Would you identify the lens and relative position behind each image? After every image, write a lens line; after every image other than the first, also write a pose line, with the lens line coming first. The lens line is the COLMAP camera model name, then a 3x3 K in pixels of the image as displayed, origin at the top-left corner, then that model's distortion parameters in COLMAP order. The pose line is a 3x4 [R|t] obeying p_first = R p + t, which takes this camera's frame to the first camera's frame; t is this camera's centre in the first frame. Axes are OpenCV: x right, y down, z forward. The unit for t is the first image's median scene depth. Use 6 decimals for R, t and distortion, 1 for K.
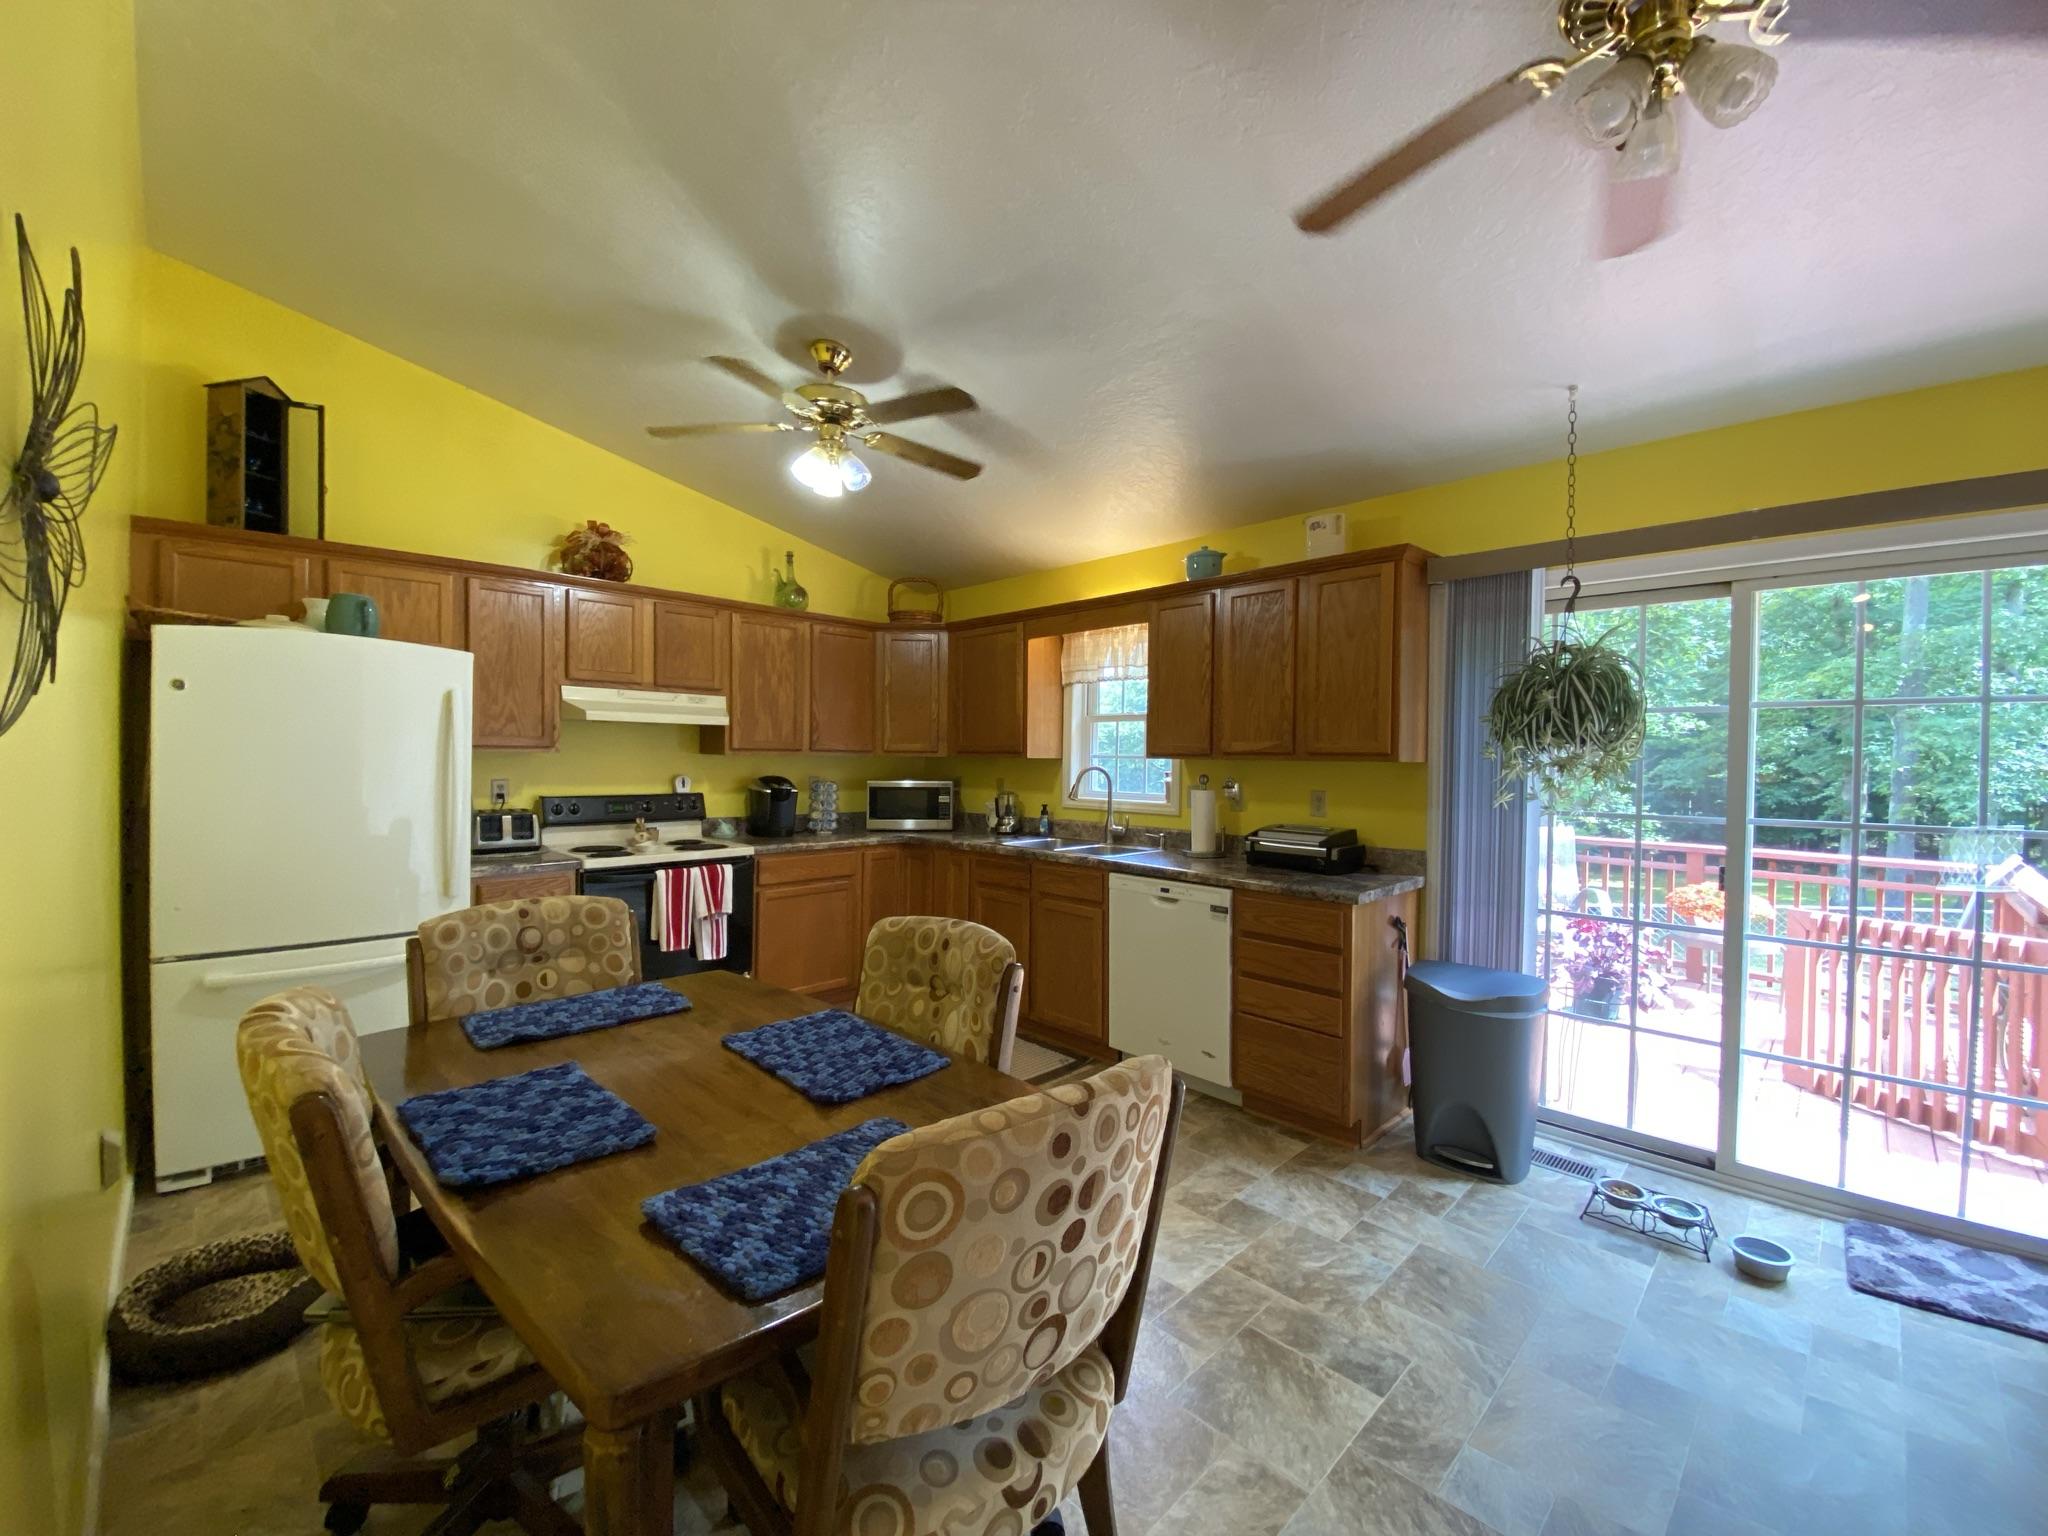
lens RADIAL K [[822.1, 0, 1024.0], [0, 822.1, 768.0], [0, 0, 1]] dist [0.036866, -0.031172]
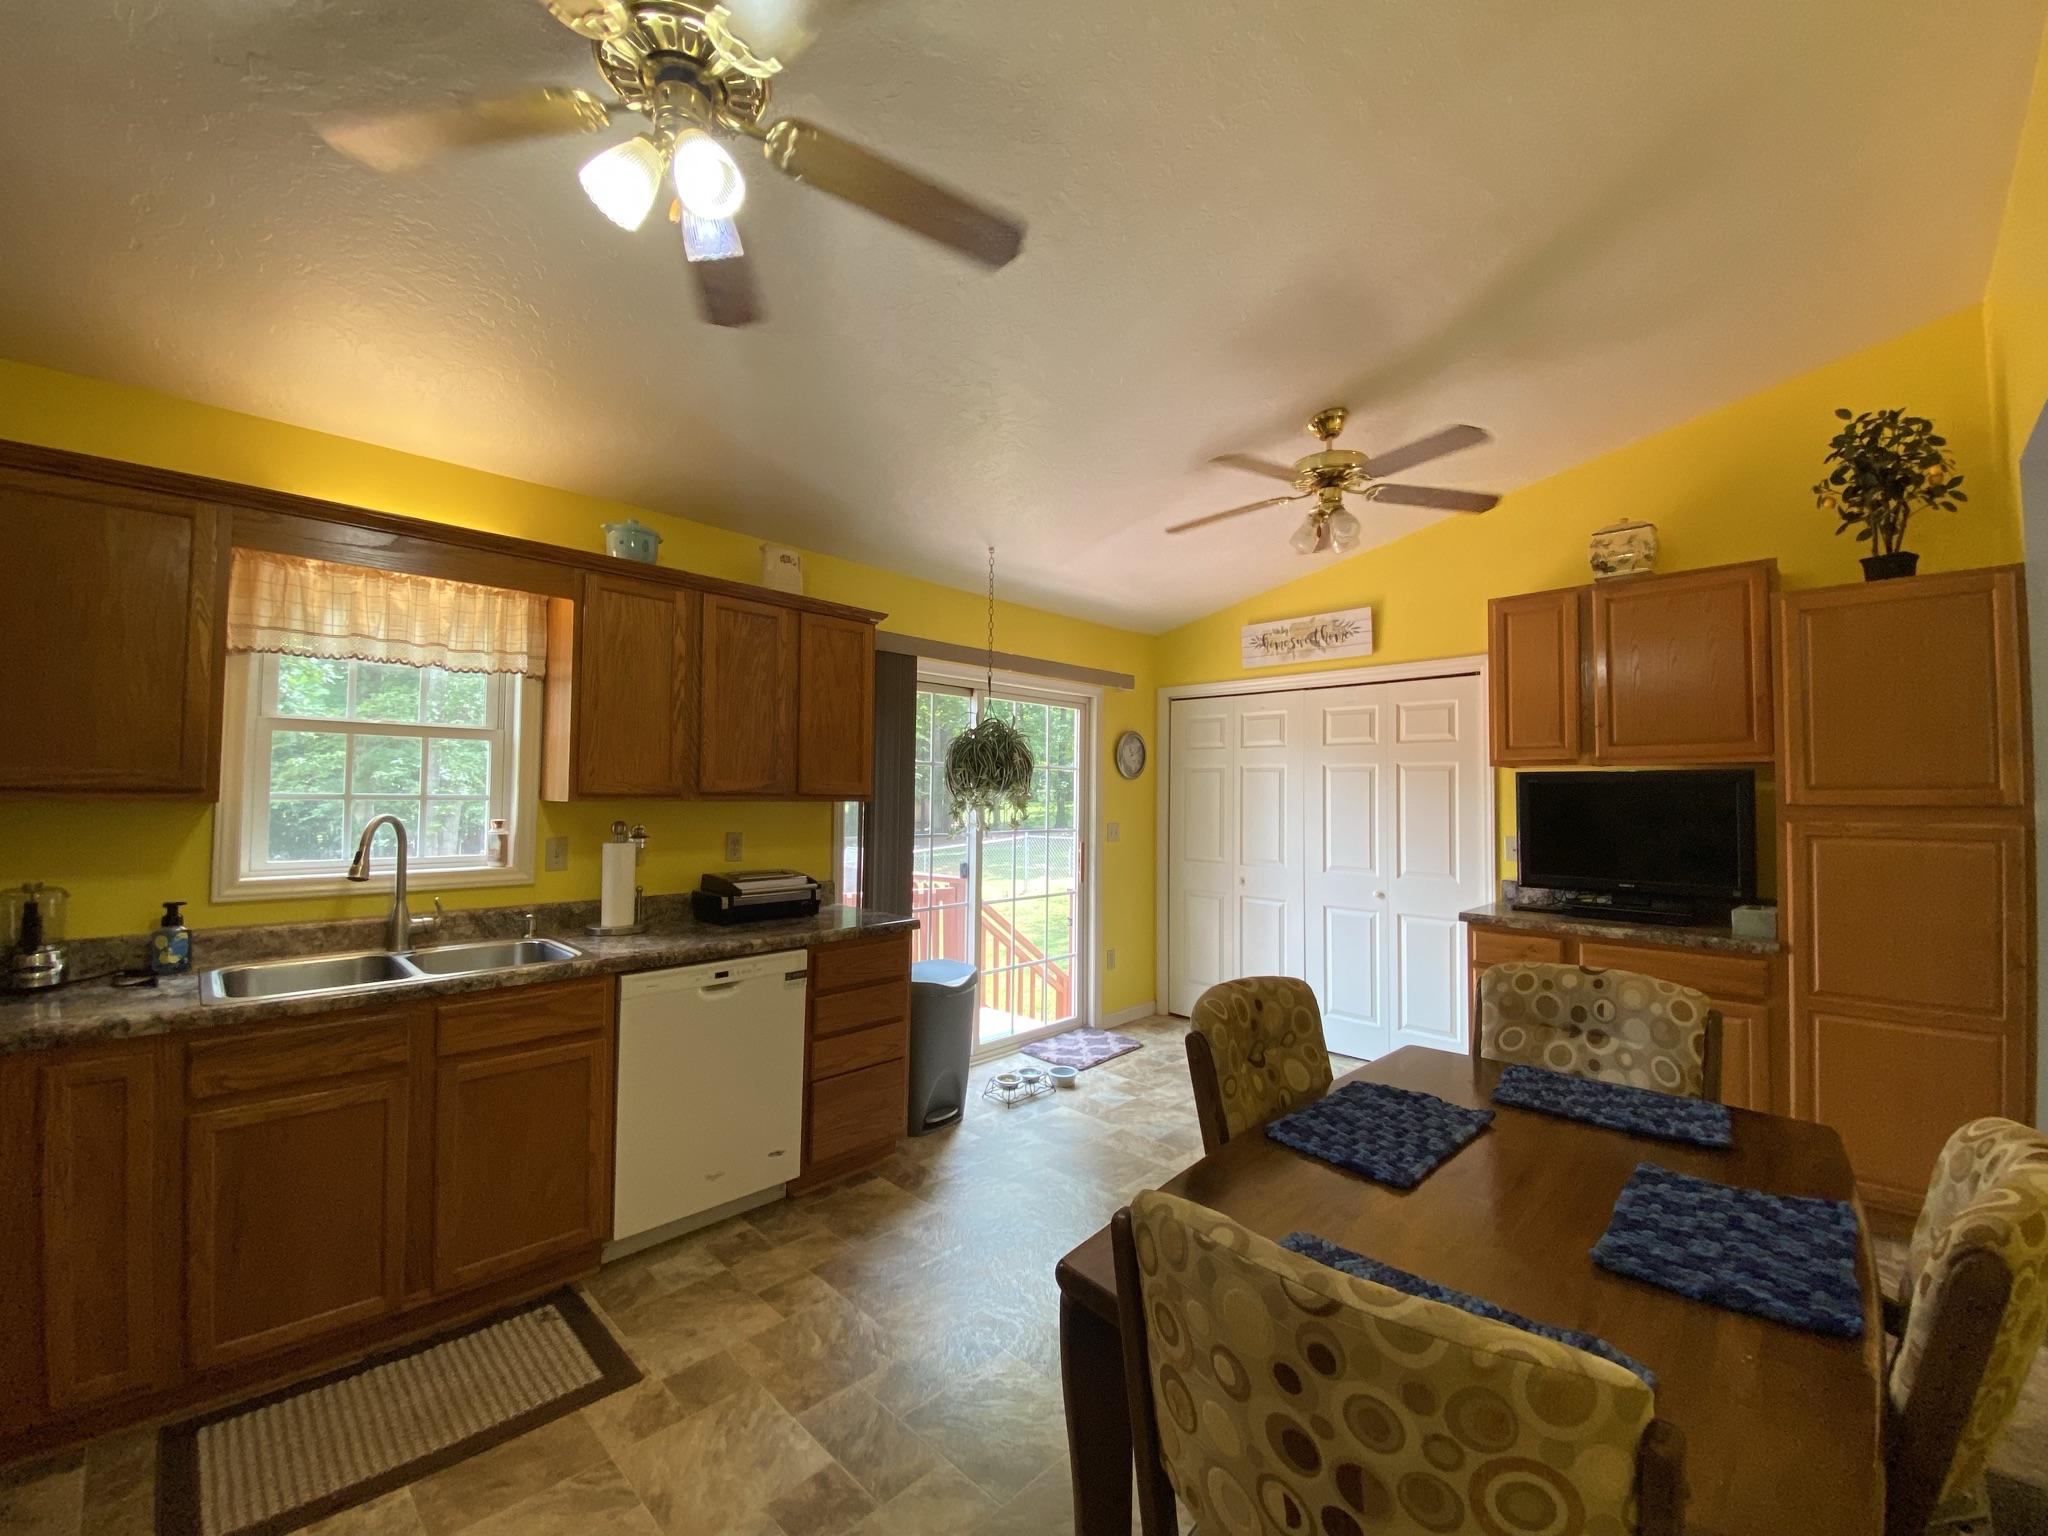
lens RADIAL K [[825.7, 0, 1026.3], [0, 825.7, 769.4], [0, 0, 1]] dist [0.024534, -0.022366]
pose [[-0.013732, 0.019415, 0.999717, -0.630348], [0.002918, 0.999808, -0.019377, -0.027664], [-0.999901, 0.002652, -0.013786, 0.748710]]
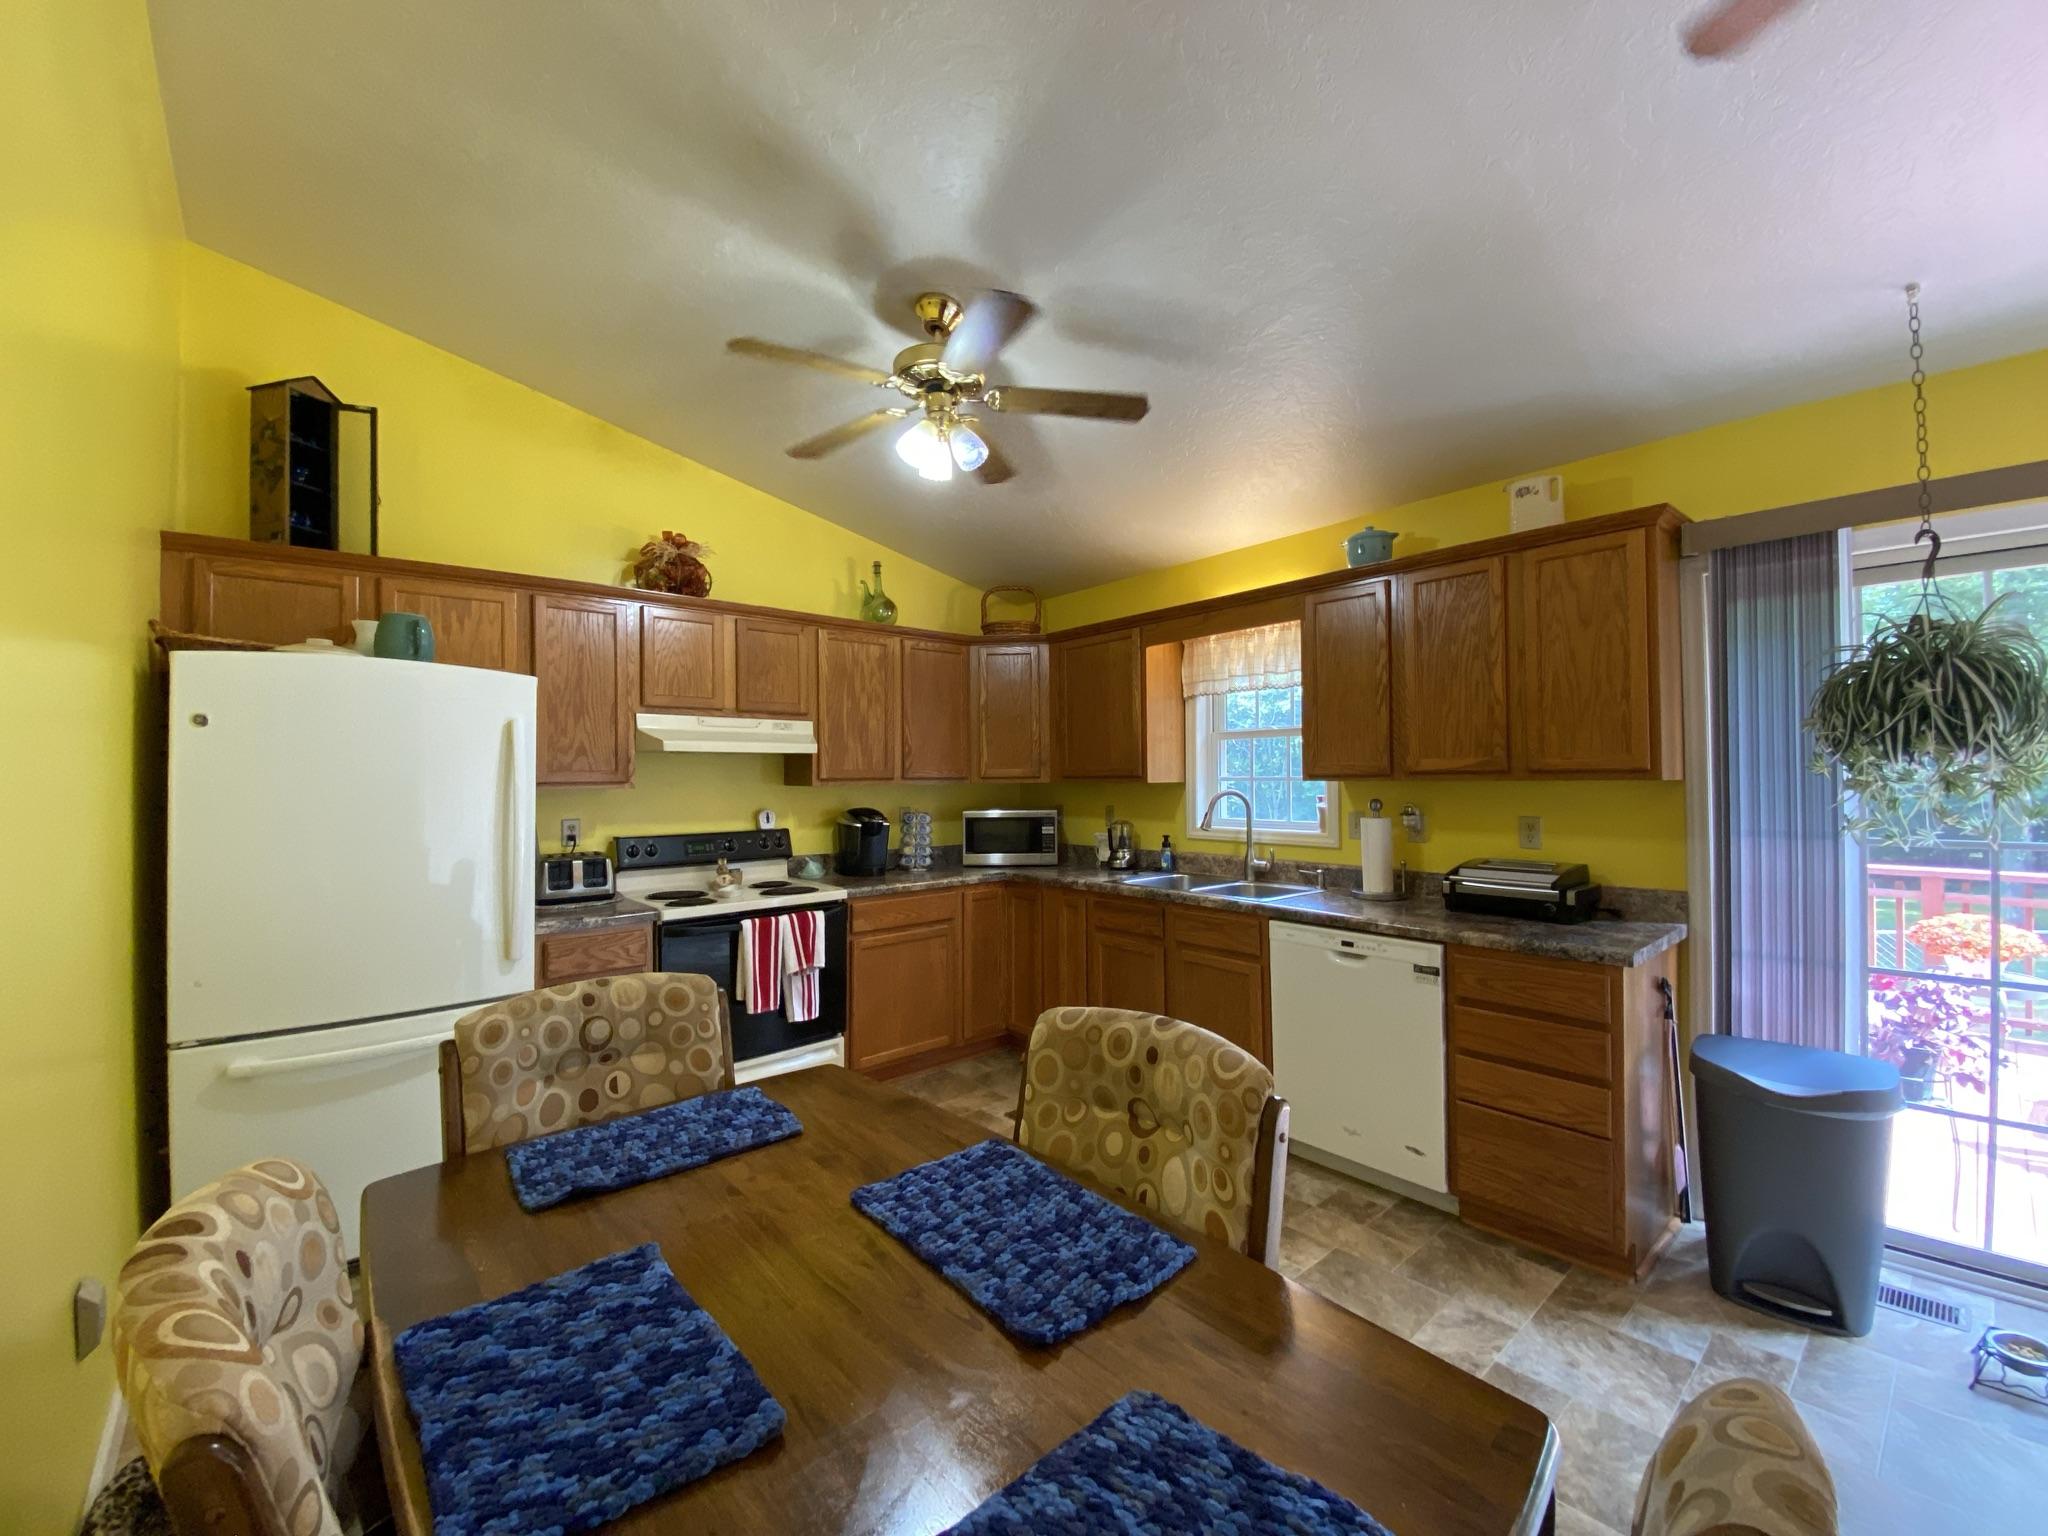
lens RADIAL K [[825.7, 0, 1026.3], [0, 825.7, 769.4], [0, 0, 1]] dist [0.024534, -0.022366]
pose [[0.997156, -0.021453, -0.072251, -0.085386], [0.019660, 0.999483, -0.025439, -0.008955], [0.072759, 0.023946, 0.997062, 0.160317]]
